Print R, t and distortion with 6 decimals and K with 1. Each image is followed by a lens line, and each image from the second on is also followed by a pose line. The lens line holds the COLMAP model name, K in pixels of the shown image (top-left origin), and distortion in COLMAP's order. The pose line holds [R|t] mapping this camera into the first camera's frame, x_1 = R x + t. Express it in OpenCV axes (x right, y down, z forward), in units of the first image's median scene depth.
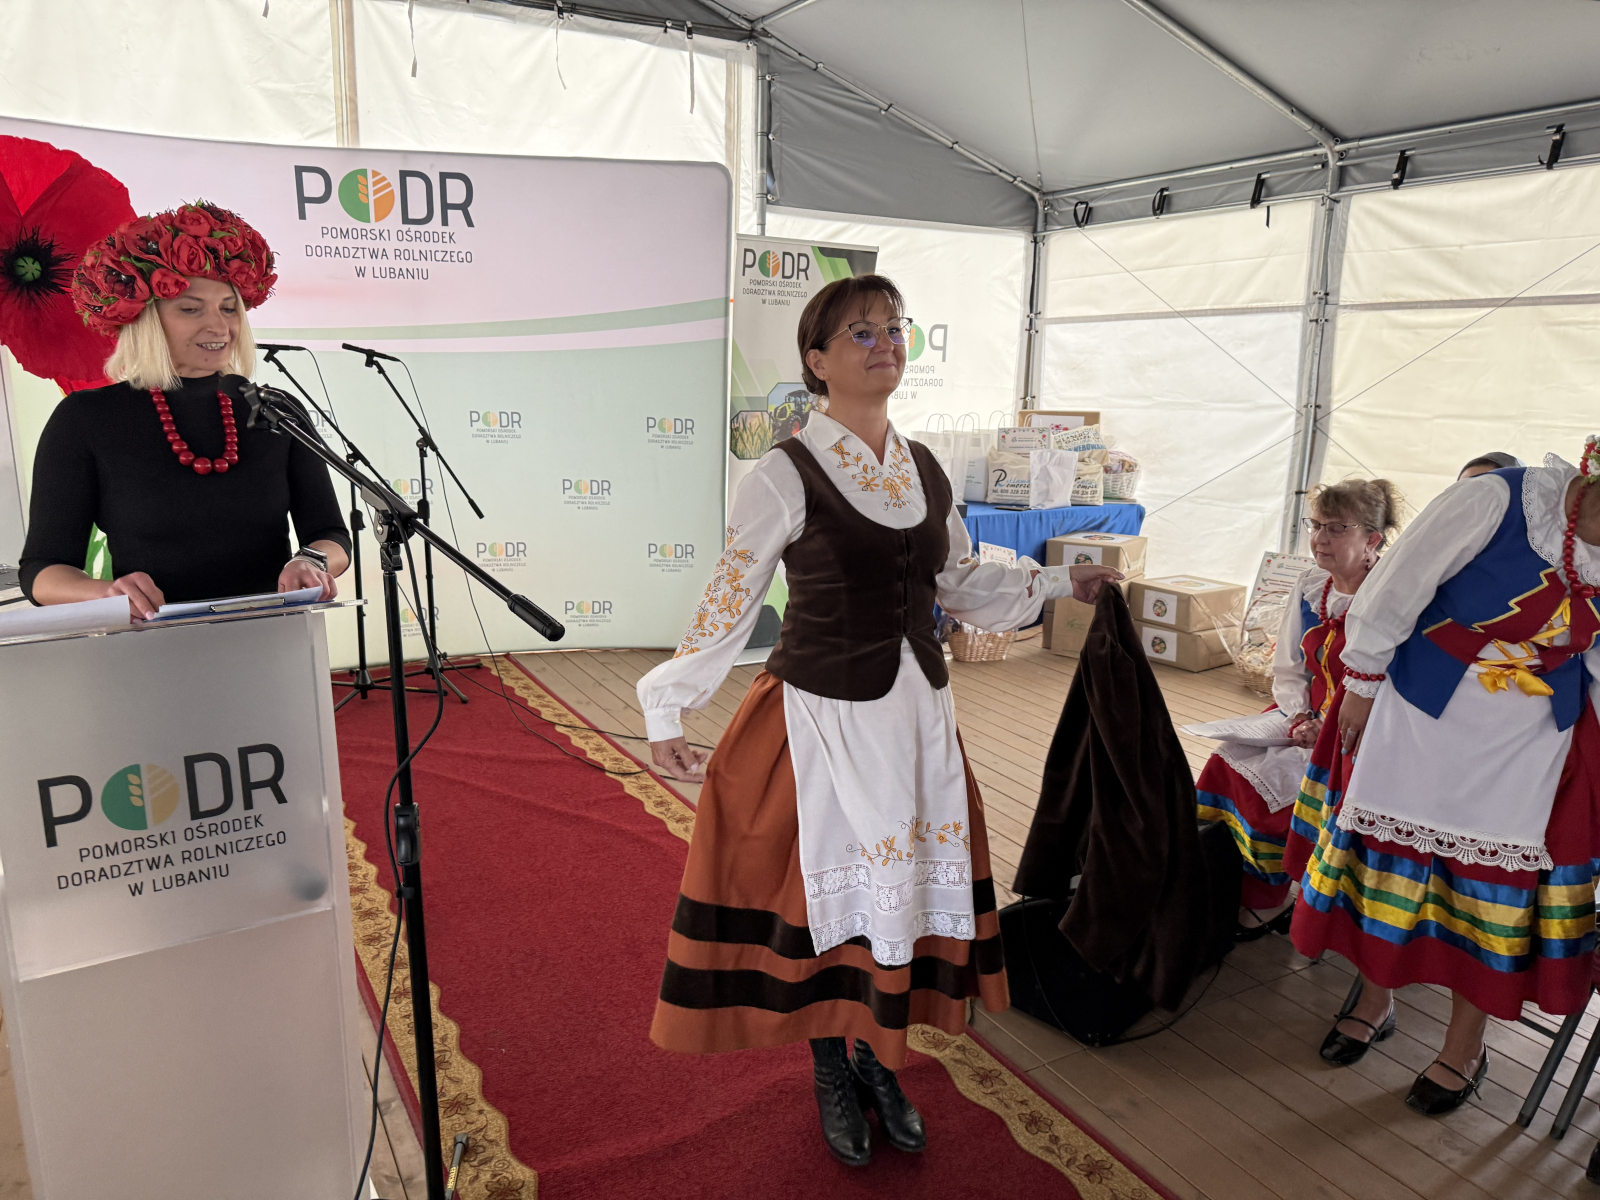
lens RADIAL K [[1156.7, 0, 788.8], [0, 1156.7, 596.6], [0, 0, 1]] dist [0.054750, -0.060893]
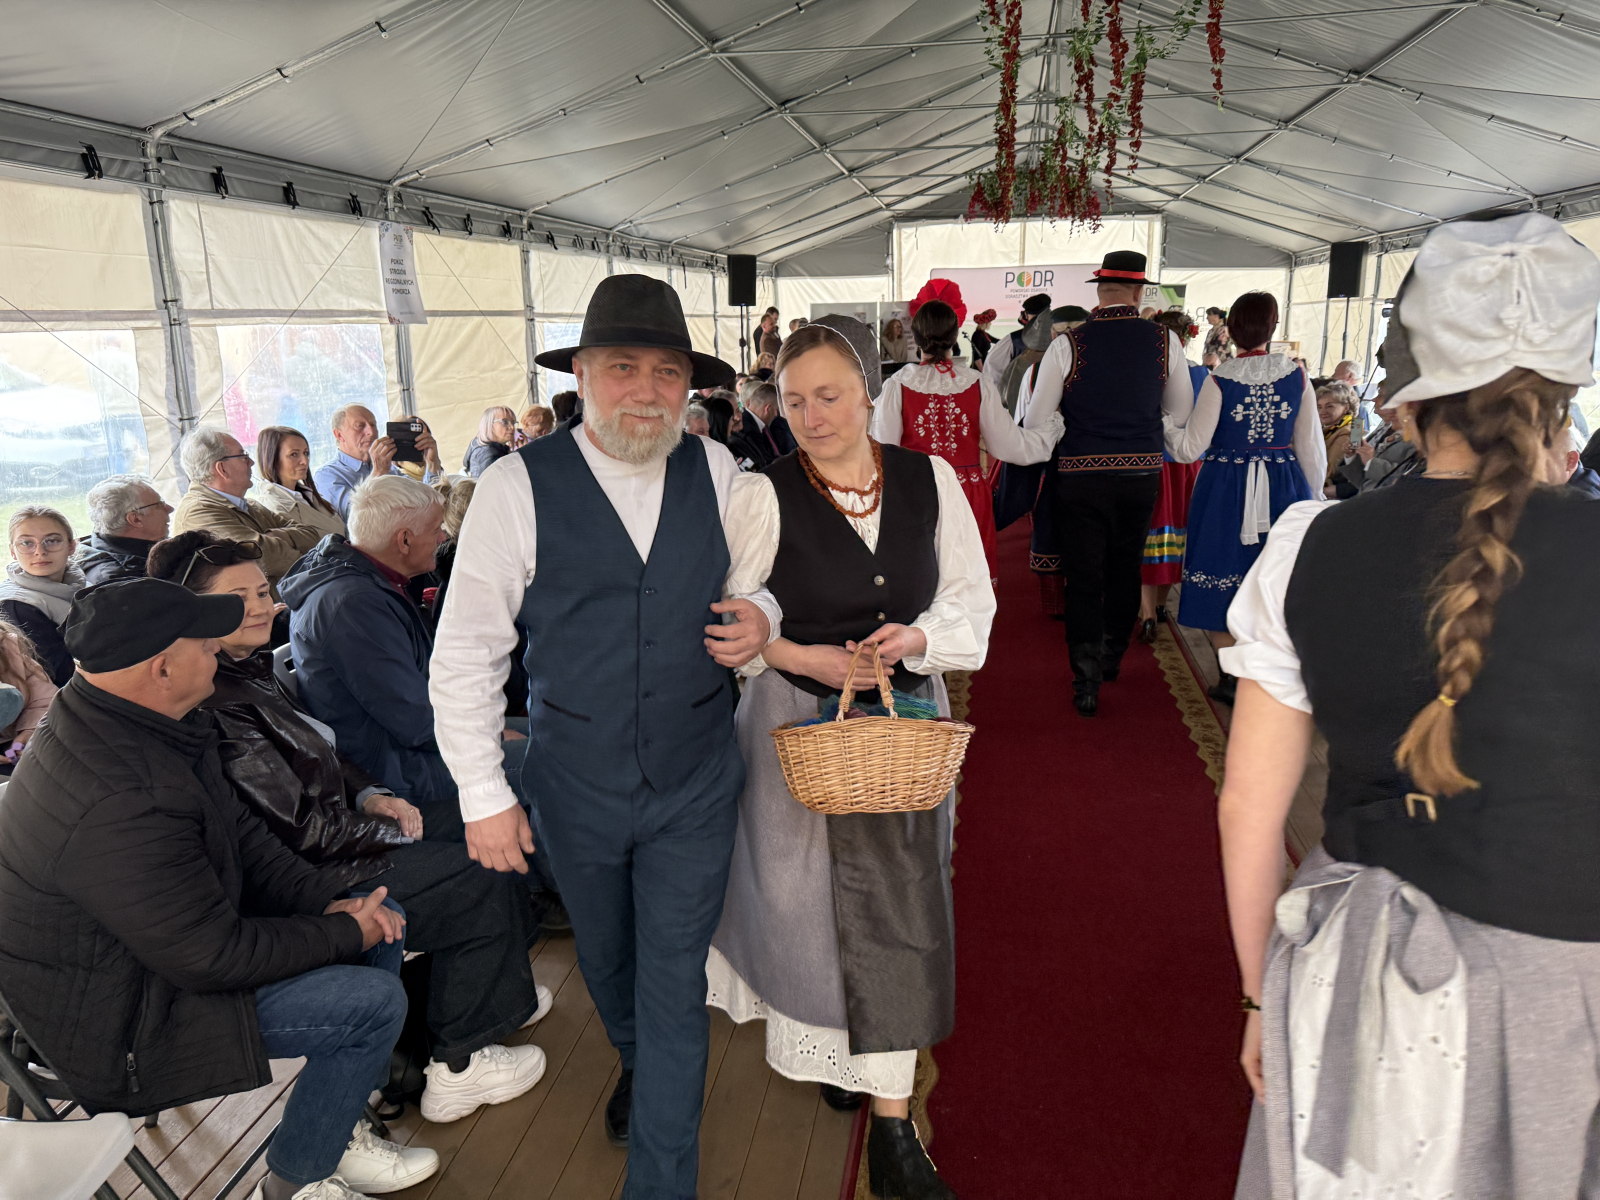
lens RADIAL K [[1156.7, 0, 805.0], [0, 1156.7, 624.9], [0, 0, 1]] dist [0.054750, -0.060893]
pose [[0.792632, 0.135641, -0.594421, 1.232661], [-0.104521, 0.990736, 0.086702, 0.414177], [0.600675, -0.006594, 0.799466, -2.022862]]
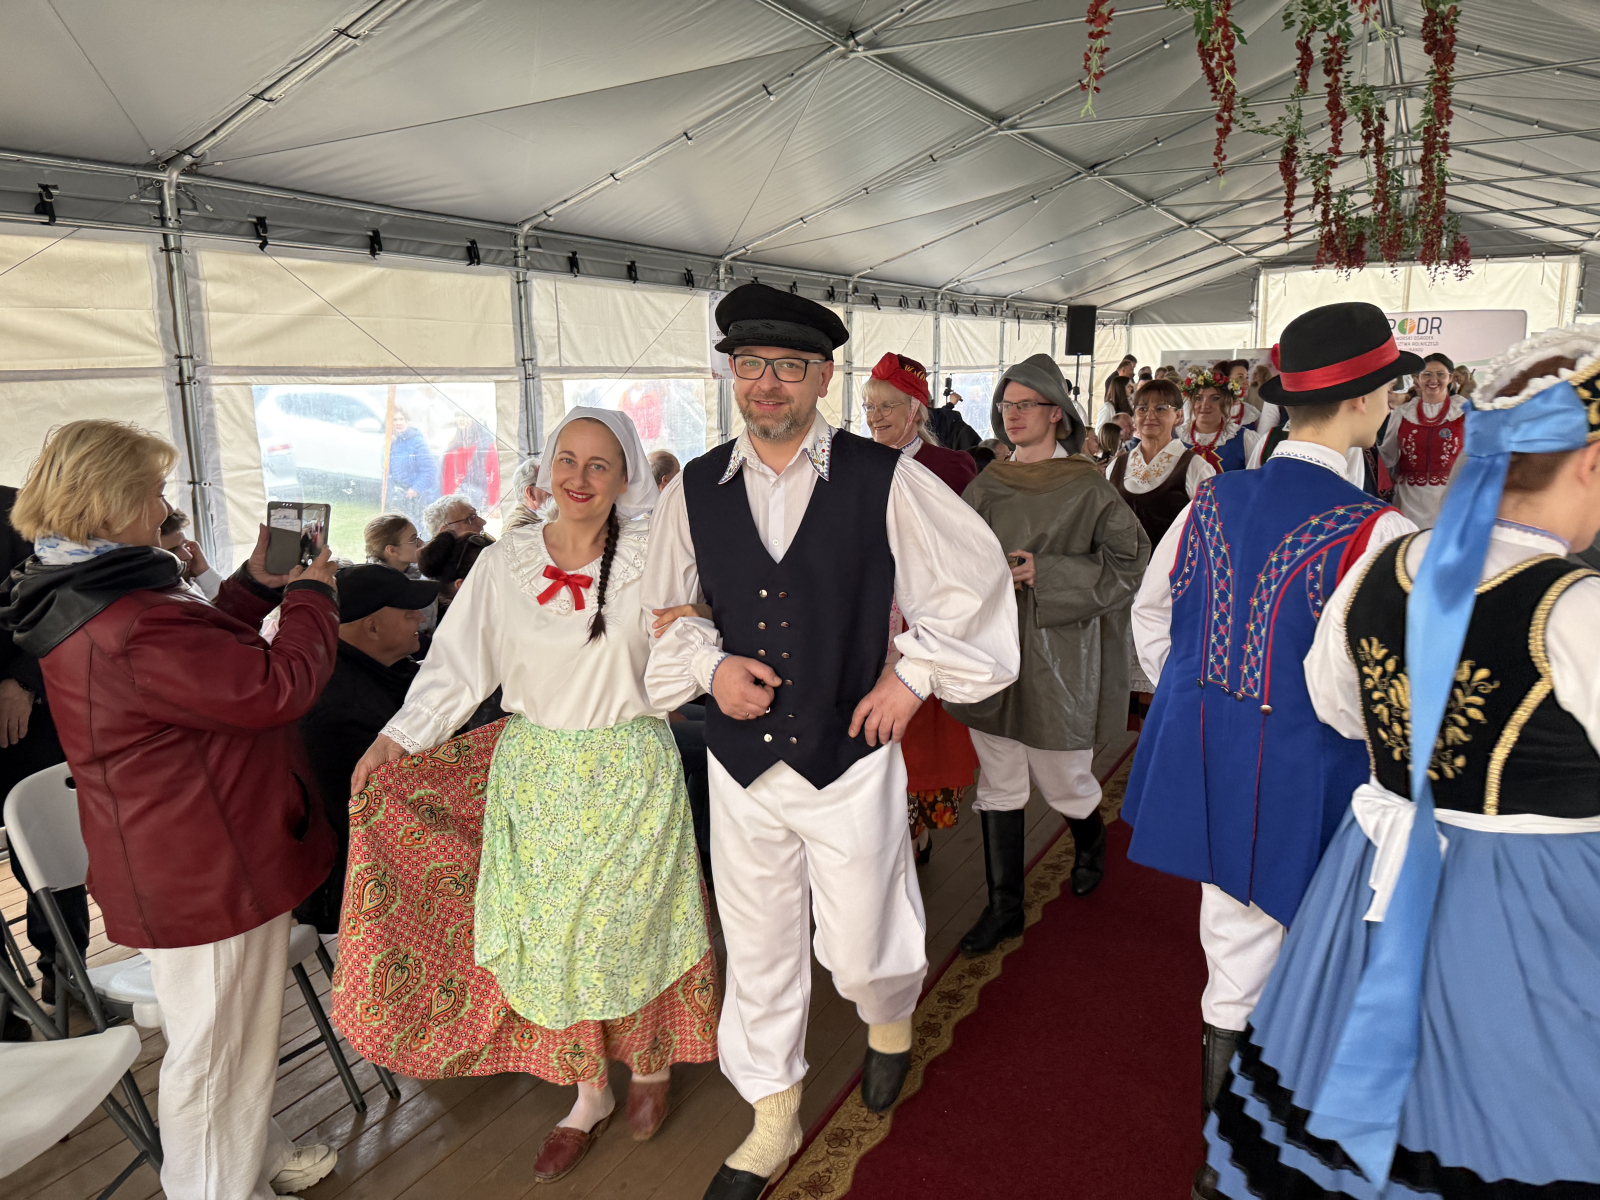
lens RADIAL K [[1156.7, 0, 809.0], [0, 1156.7, 625.7], [0, 0, 1]] dist [0.054750, -0.060893]
pose [[0.556260, 0.164802, -0.814503, 1.390407], [-0.156277, 0.983396, 0.092246, 0.401835], [0.816181, 0.075975, 0.572779, -1.993454]]
